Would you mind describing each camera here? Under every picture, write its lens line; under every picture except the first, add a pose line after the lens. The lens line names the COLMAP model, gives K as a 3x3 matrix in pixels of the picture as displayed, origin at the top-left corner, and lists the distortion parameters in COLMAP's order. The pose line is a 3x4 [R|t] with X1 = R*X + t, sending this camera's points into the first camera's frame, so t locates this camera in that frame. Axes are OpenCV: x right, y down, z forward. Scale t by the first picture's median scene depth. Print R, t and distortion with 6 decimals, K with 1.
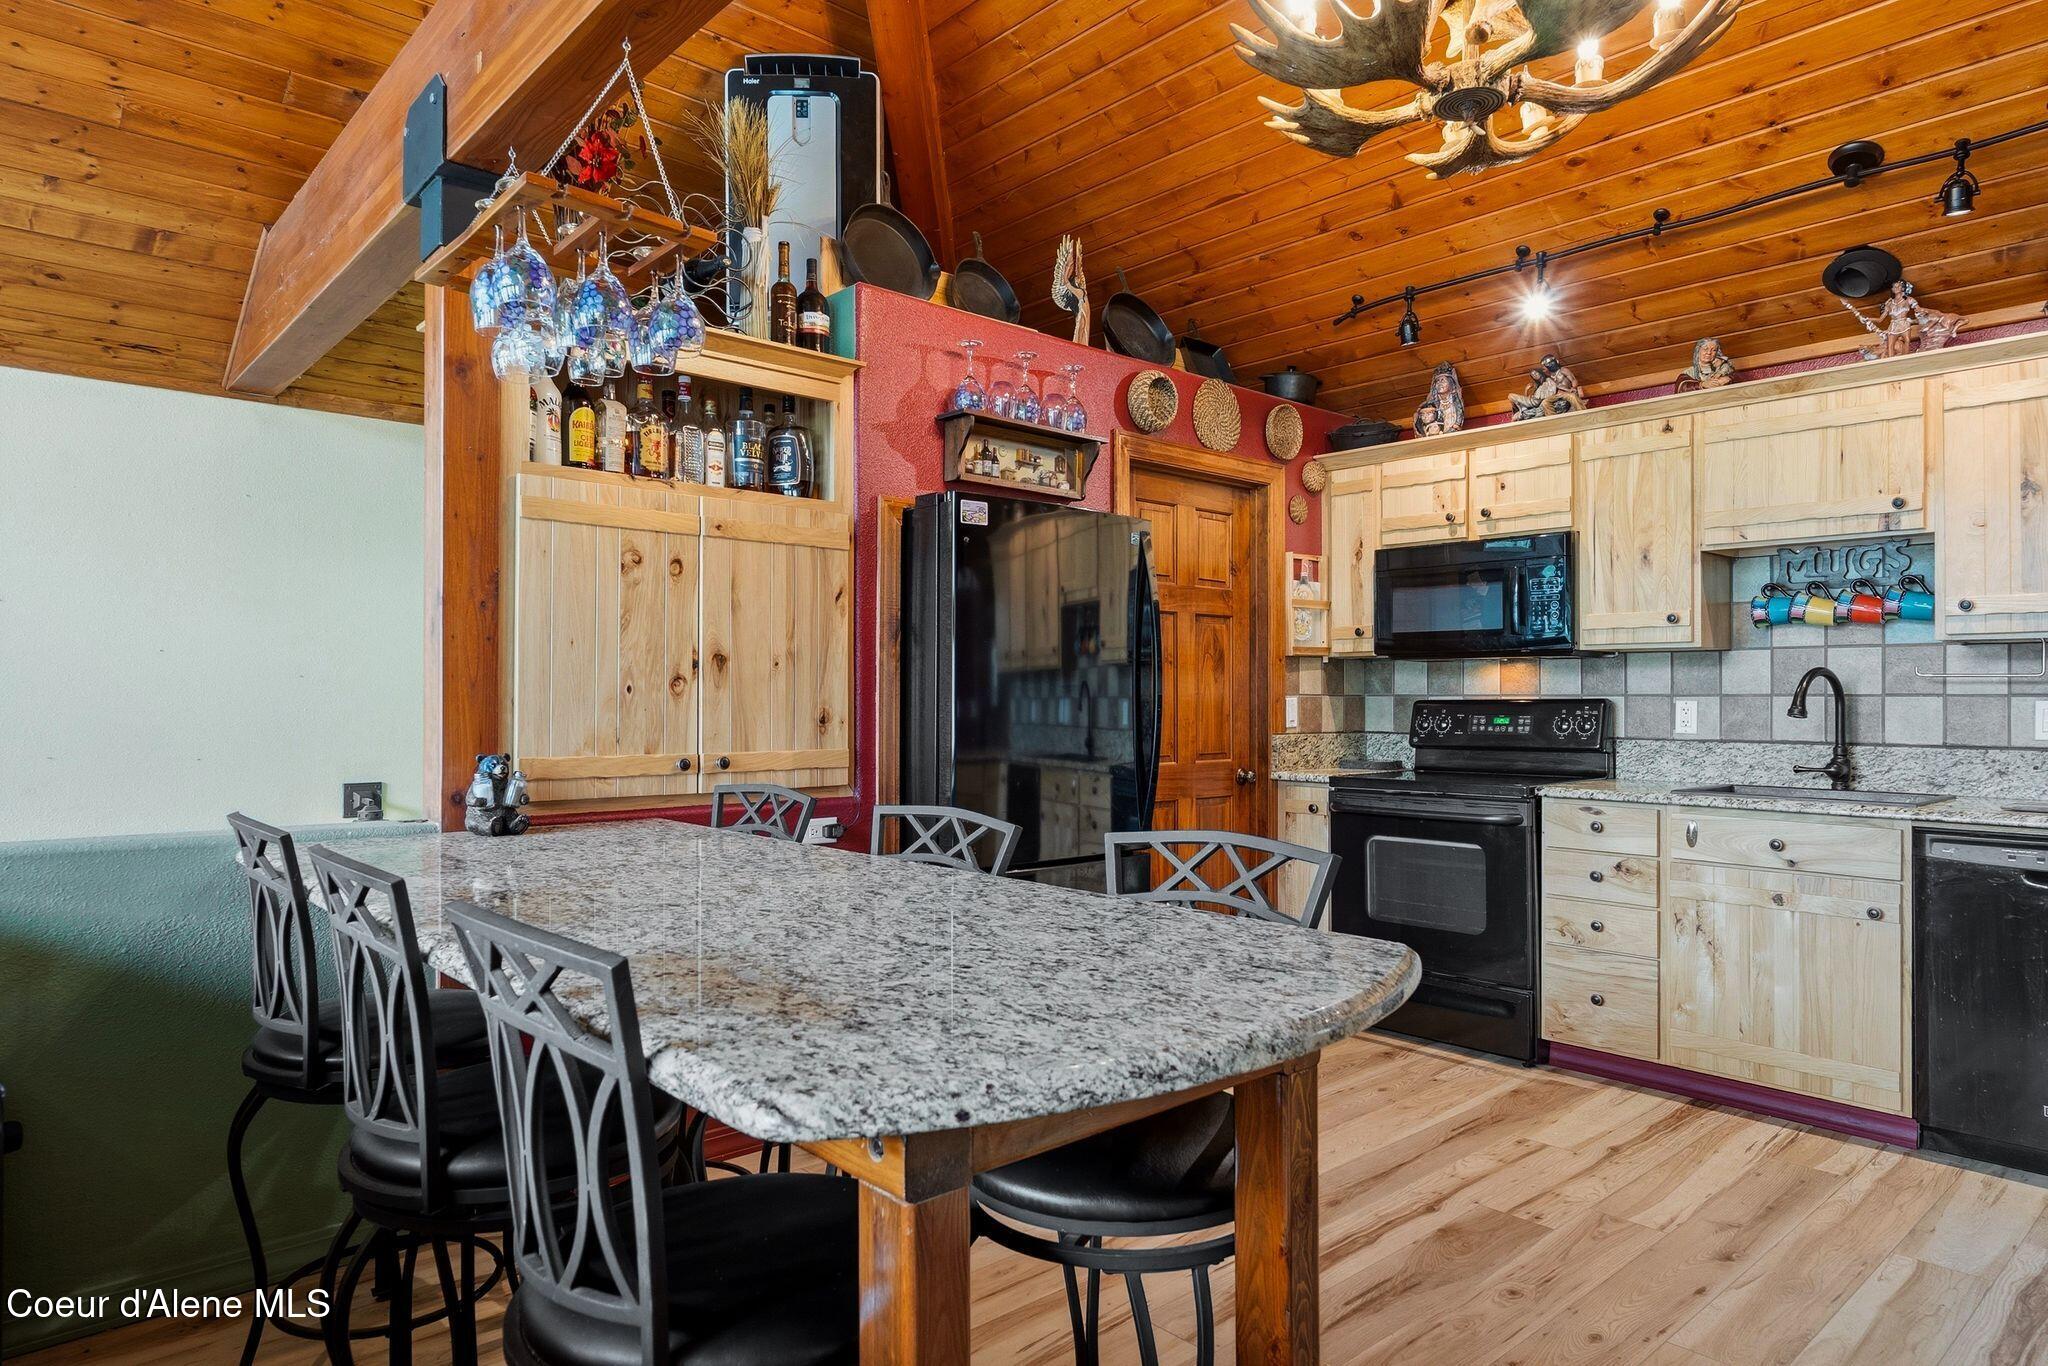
lens RADIAL K [[1225.1, 0, 1025.0], [0, 1225.1, 691.3], [0, 0, 1]] dist [0.000096, 0.000222]
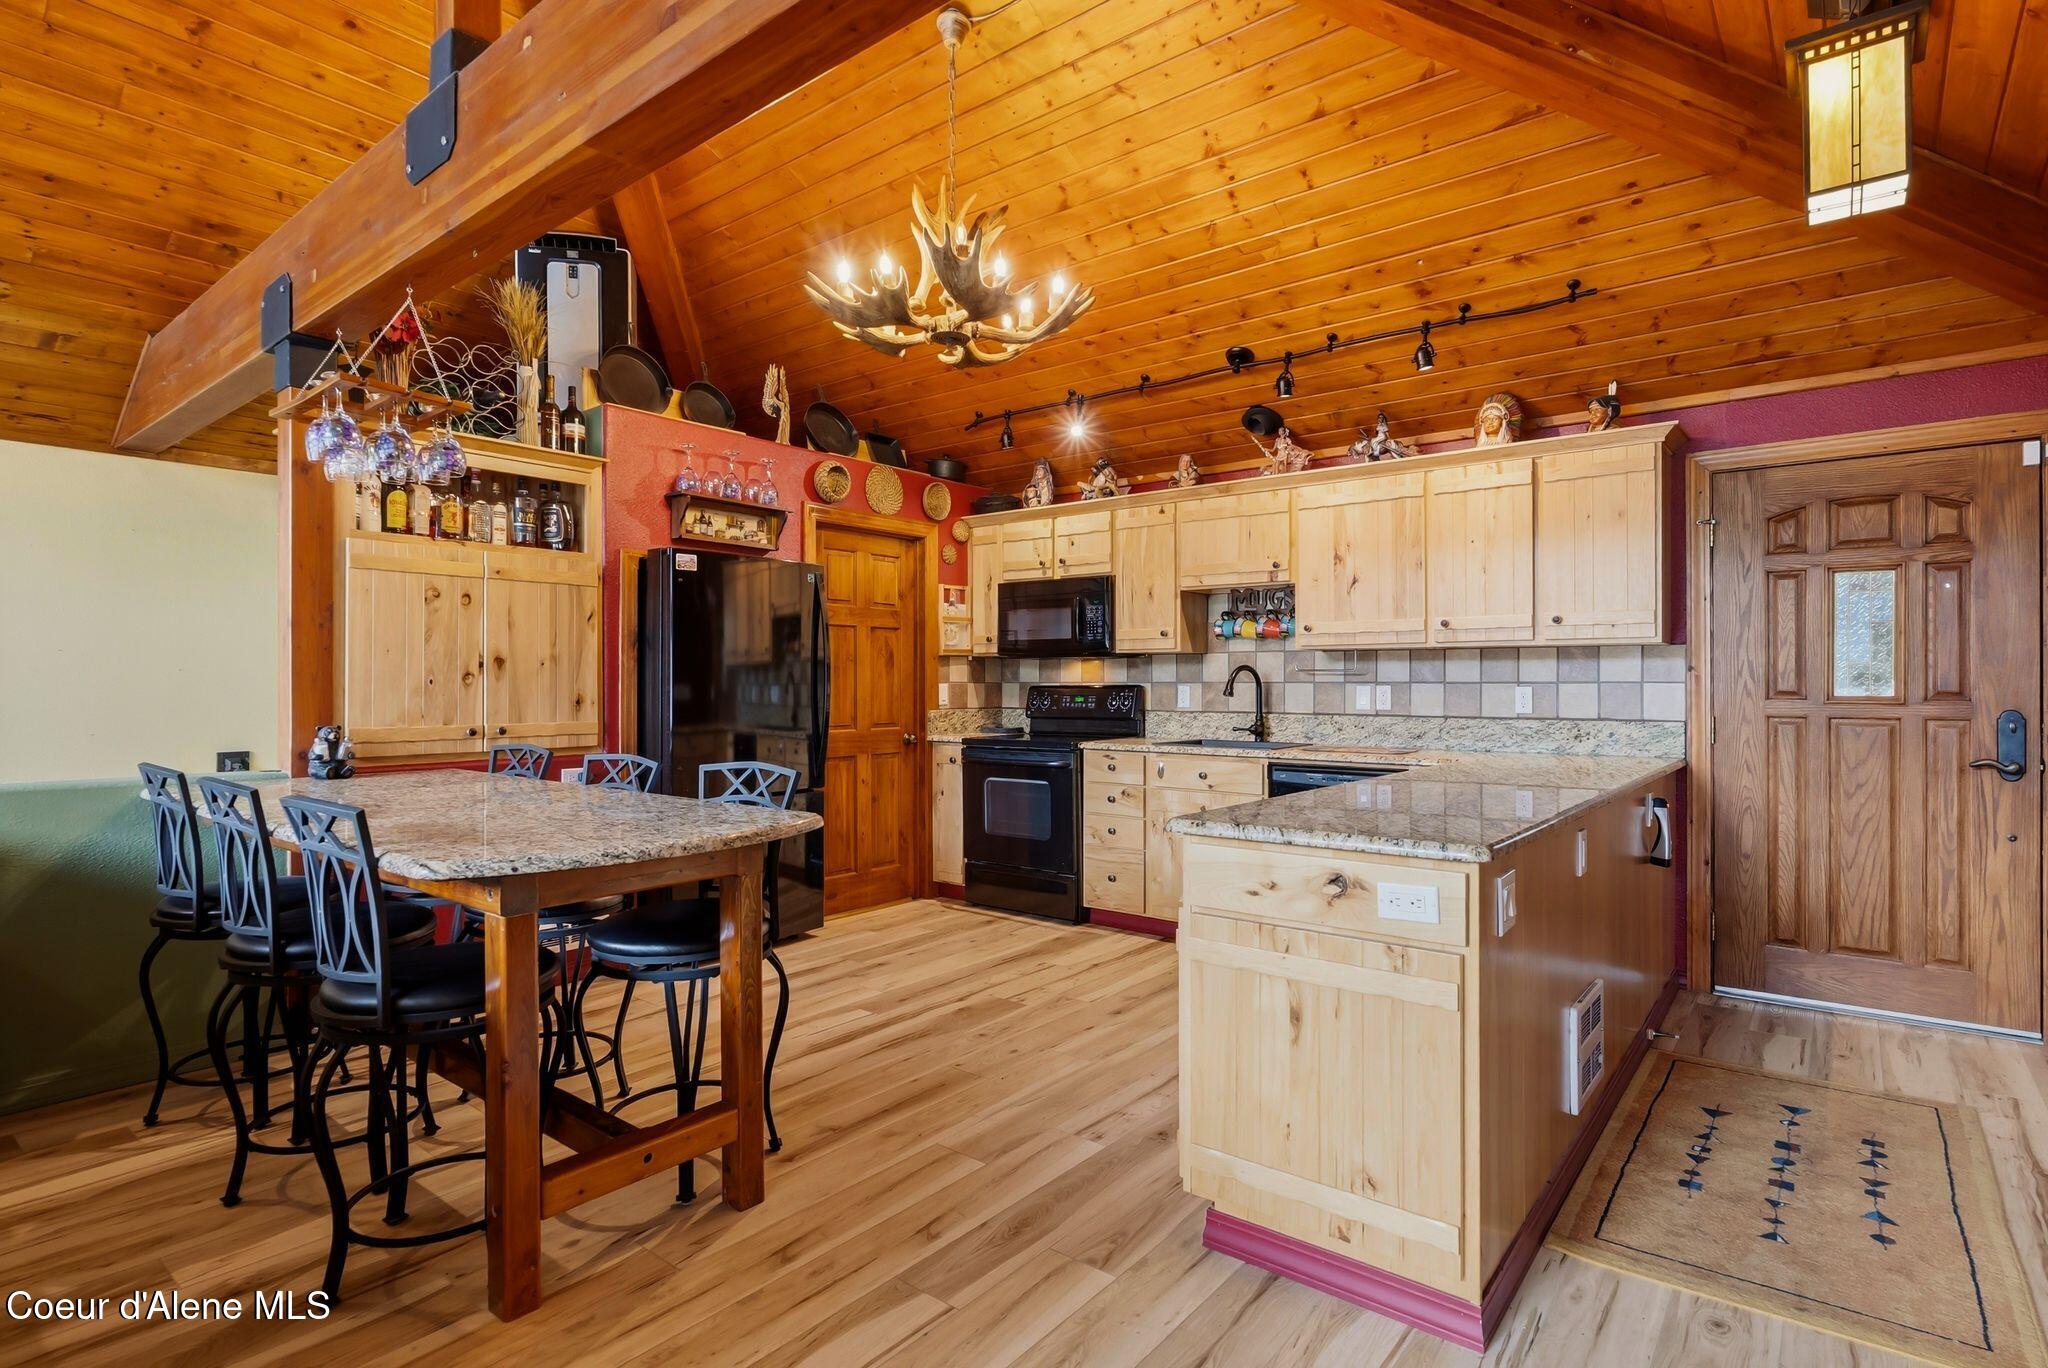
lens RADIAL K [[1028.0, 0, 1022.4], [0, 1028.0, 681.4], [0, 0, 1]] dist [-0.001338, 0.001236]
pose [[0.987478, -0.002638, 0.157738, 0.159763], [0.001829, 0.999984, 0.005275, -0.006292], [-0.157749, -0.004921, 0.987467, -0.292547]]
